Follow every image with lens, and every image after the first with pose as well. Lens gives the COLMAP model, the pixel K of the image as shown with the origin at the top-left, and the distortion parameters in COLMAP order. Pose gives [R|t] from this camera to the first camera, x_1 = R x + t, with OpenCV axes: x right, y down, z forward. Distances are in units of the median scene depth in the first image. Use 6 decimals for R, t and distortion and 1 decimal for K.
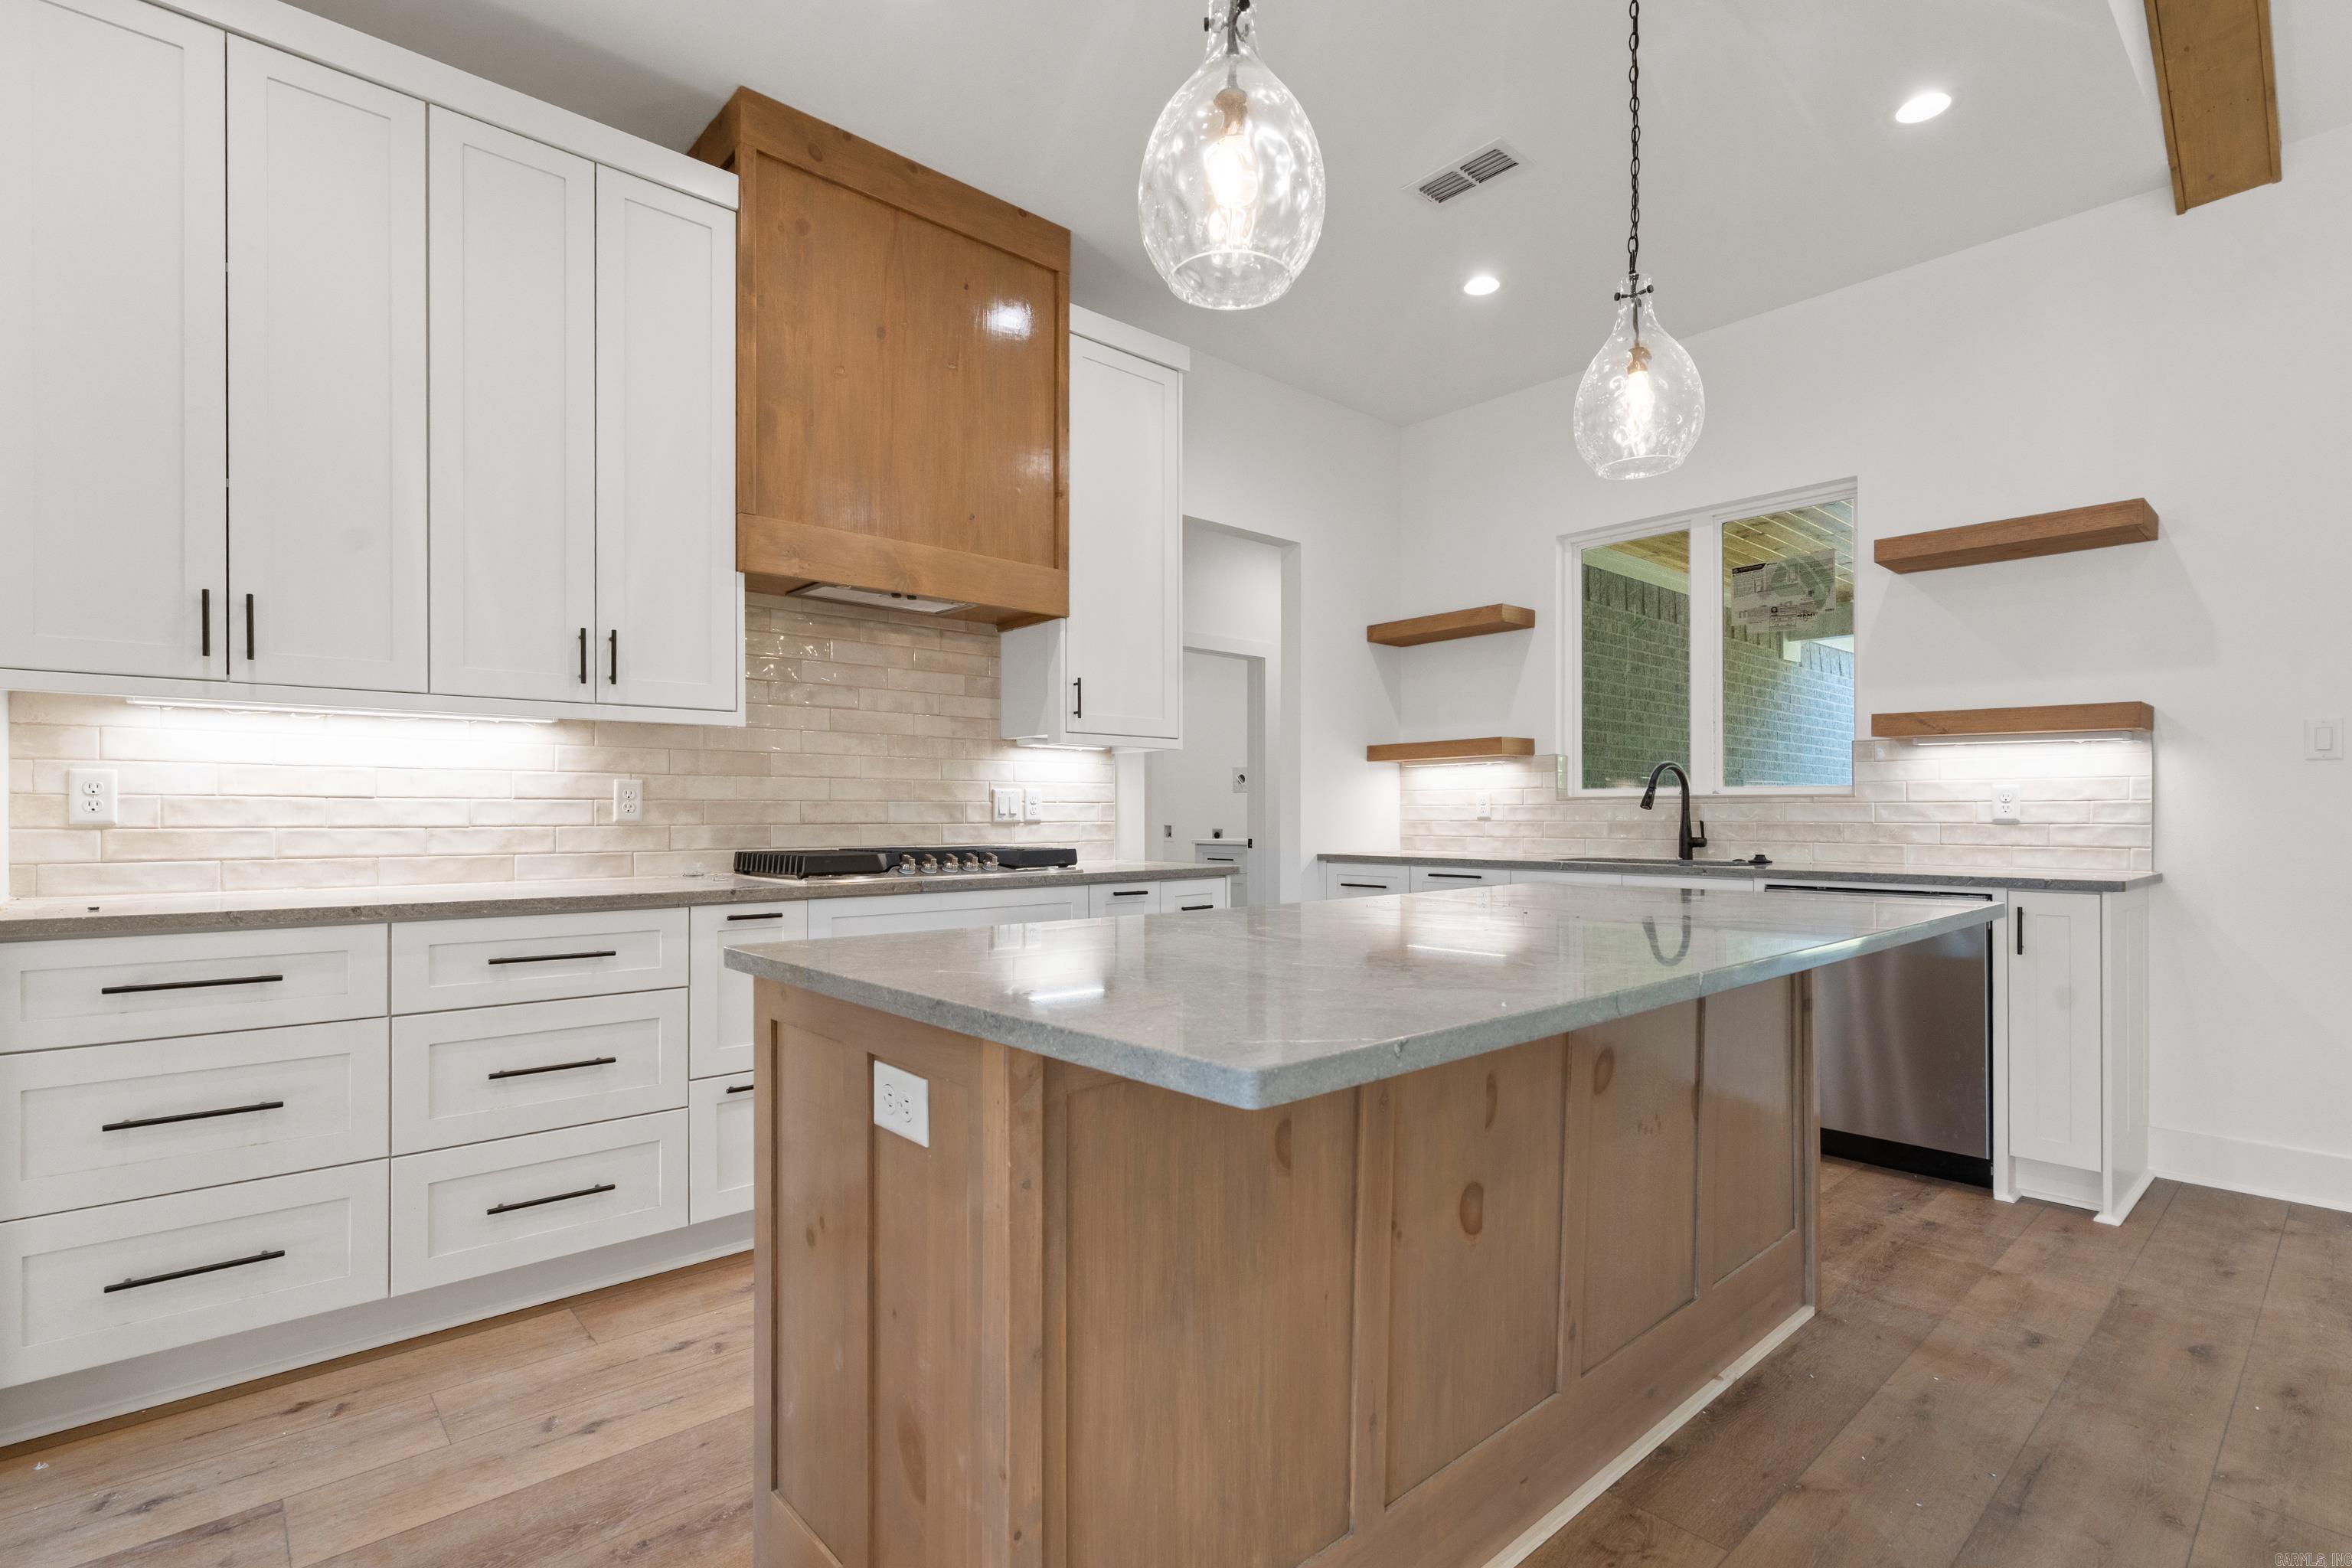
lens RADIAL K [[1079.1, 0, 1160.6], [0, 1079.1, 821.6], [0, 0, 1]] dist [-0.005842, 0.002511]
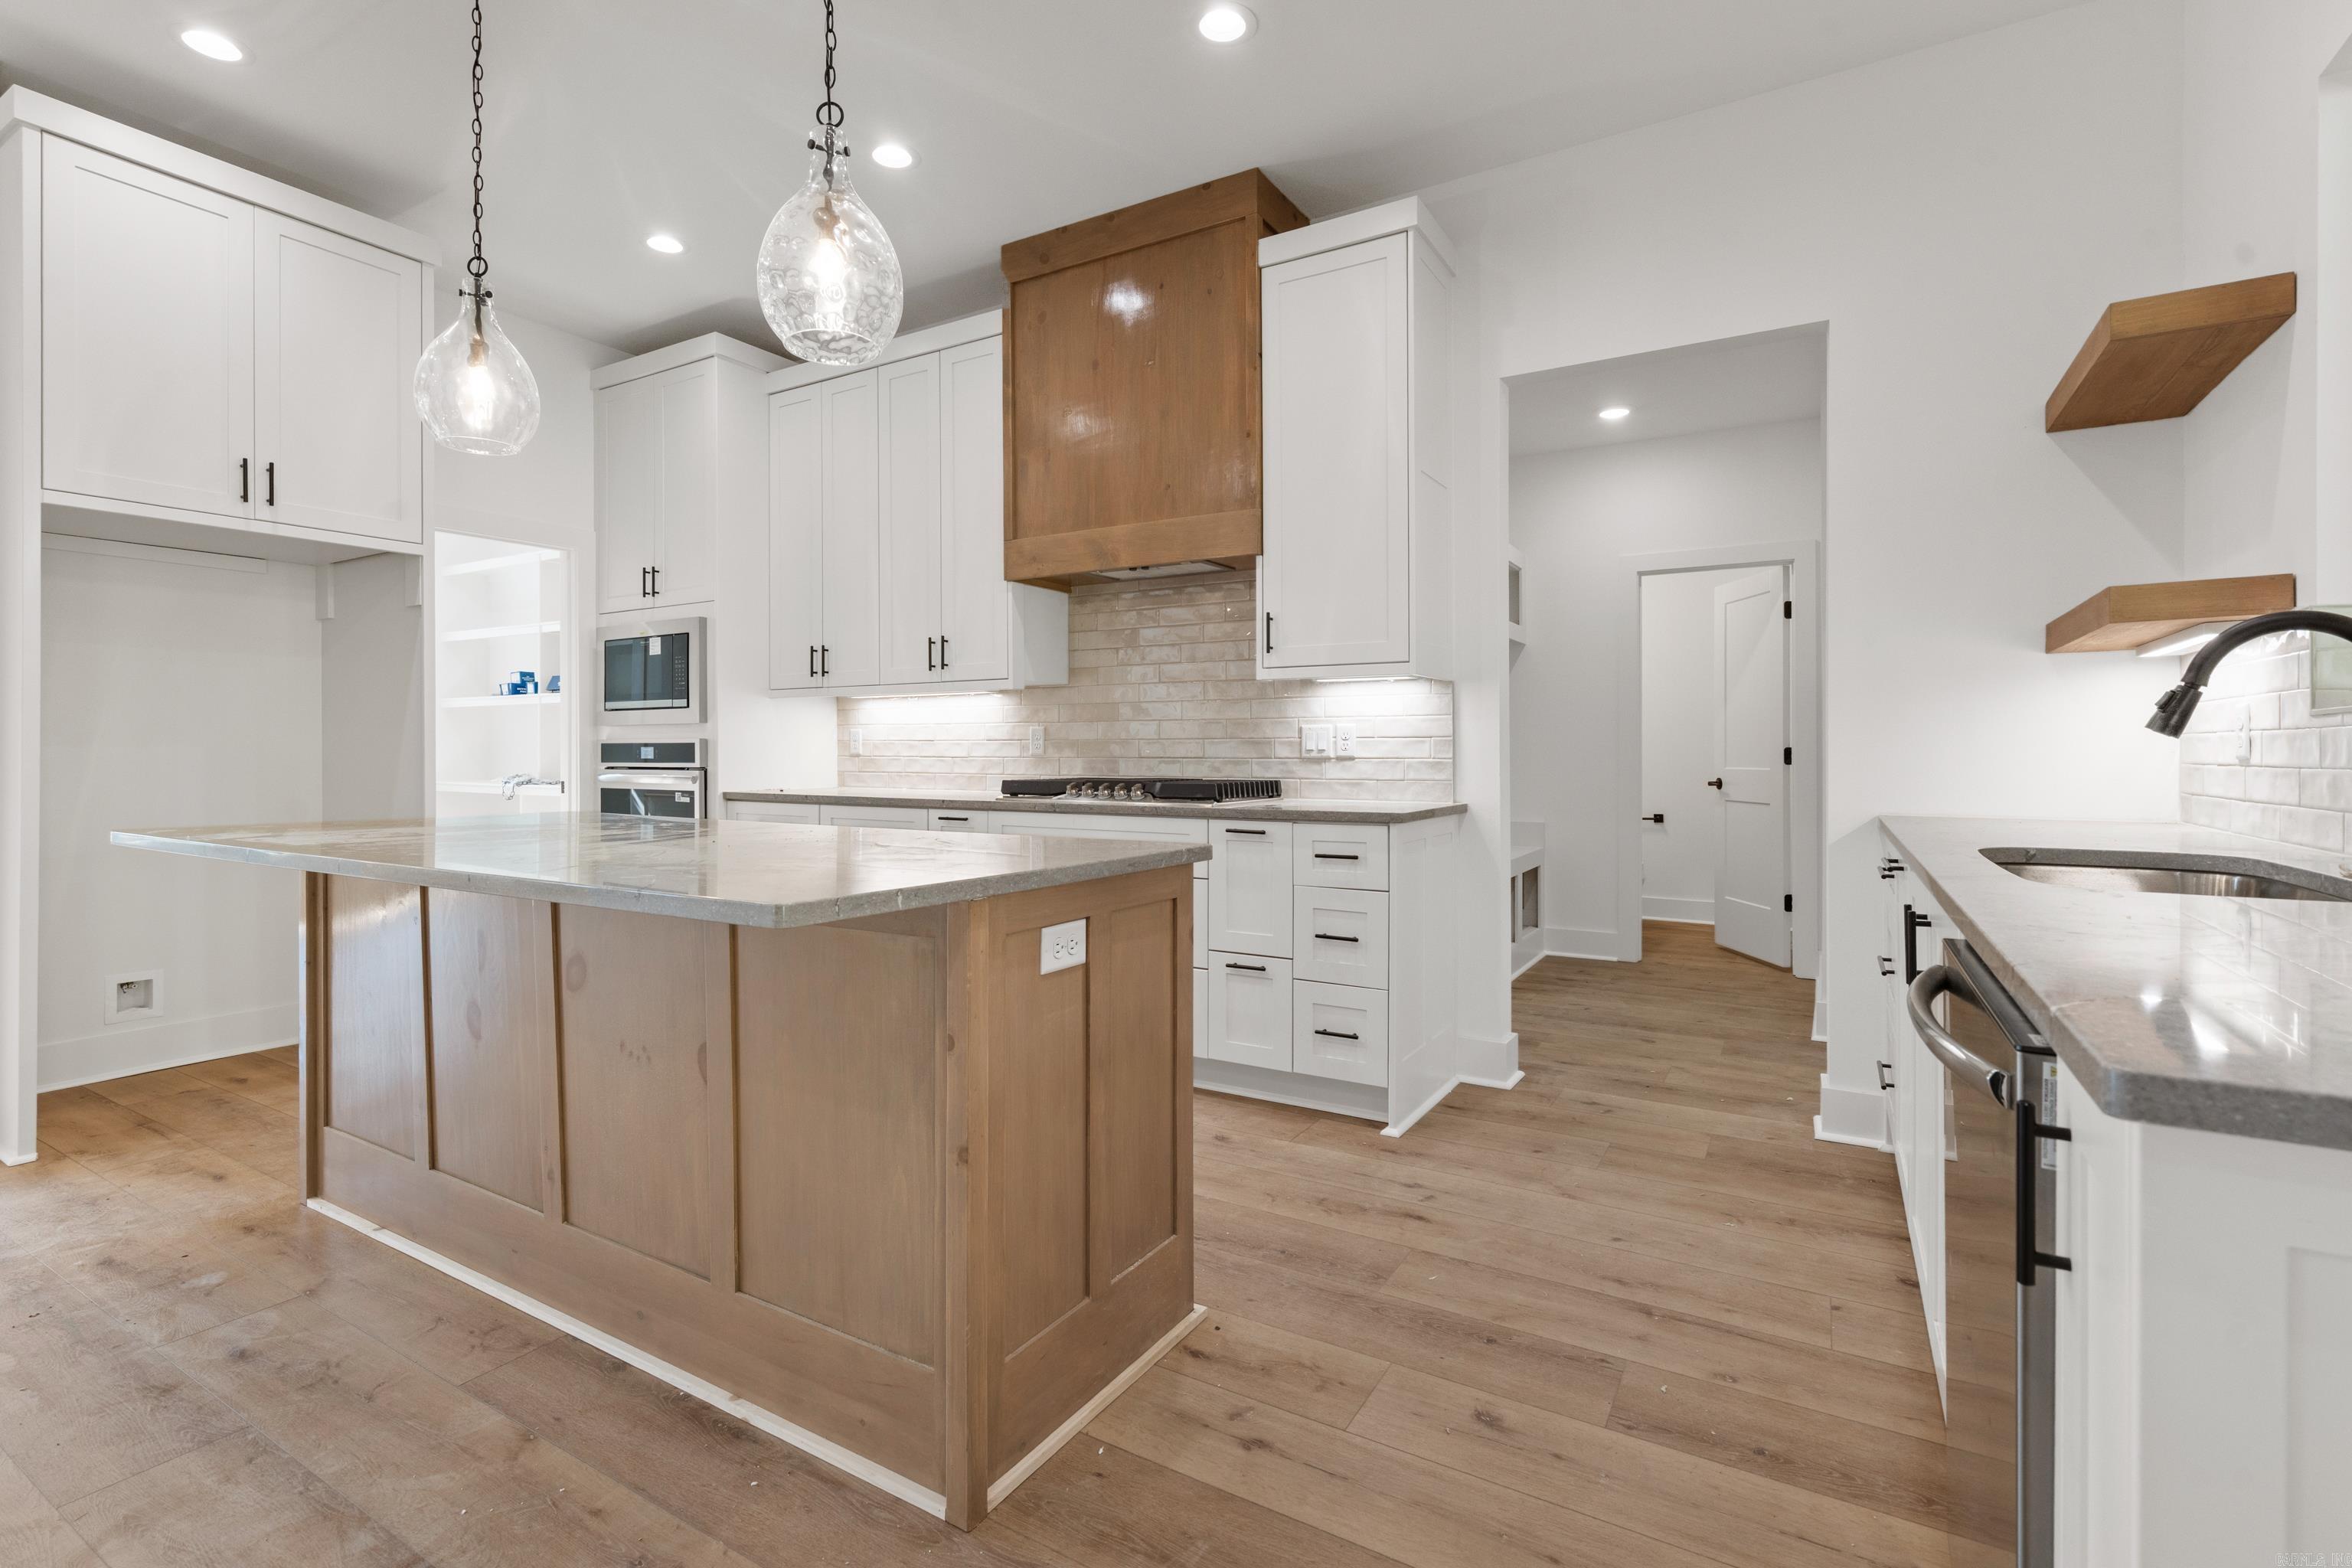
lens RADIAL K [[1079.1, 0, 1176.0], [0, 1079.1, 757.2], [0, 0, 1]] dist [-0.005842, 0.002511]
pose [[0.301814, 0.005387, -0.953351, 0.878854], [-0.007476, 0.999967, 0.003283, -0.002968], [0.953337, 0.006137, 0.301845, 0.651104]]
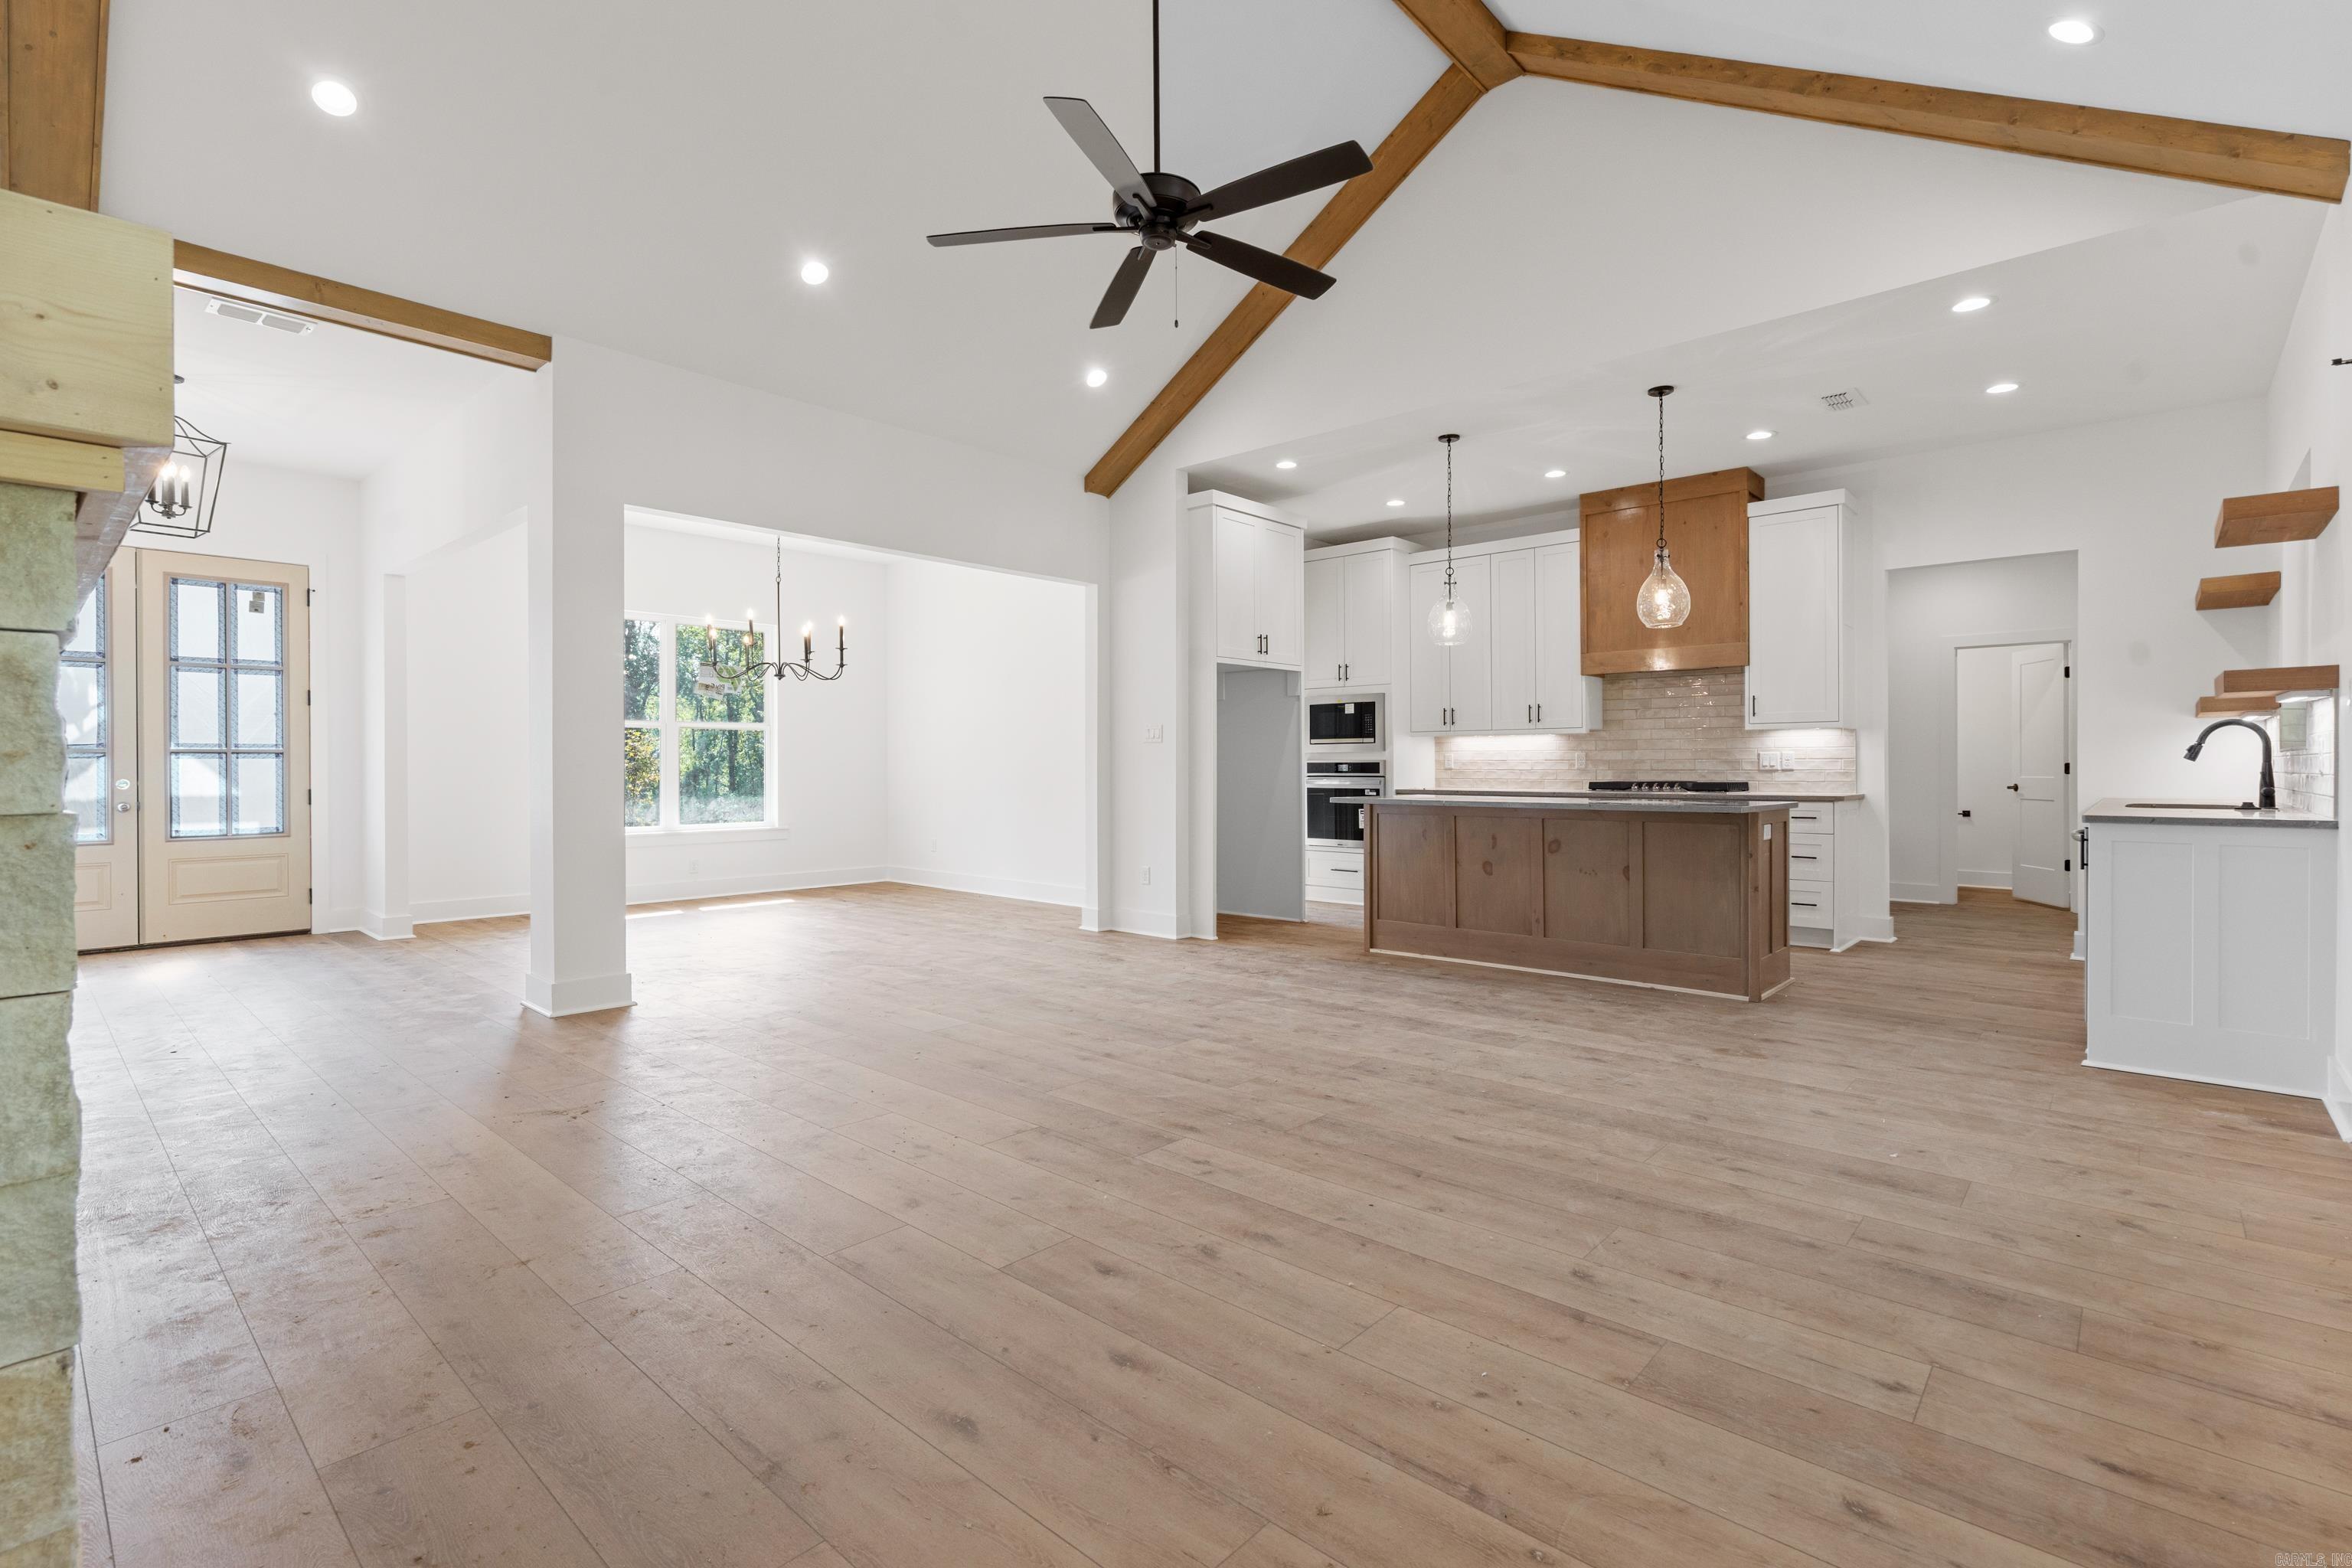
lens RADIAL K [[1079.1, 0, 1174.0], [0, 1079.1, 773.3], [0, 0, 1]] dist [-0.005842, 0.002511]
pose [[0.108346, 0.006965, -0.994089, 1.805942], [-0.005270, 0.999965, 0.006431, -0.000311], [0.994099, 0.004542, 0.108379, -0.249054]]
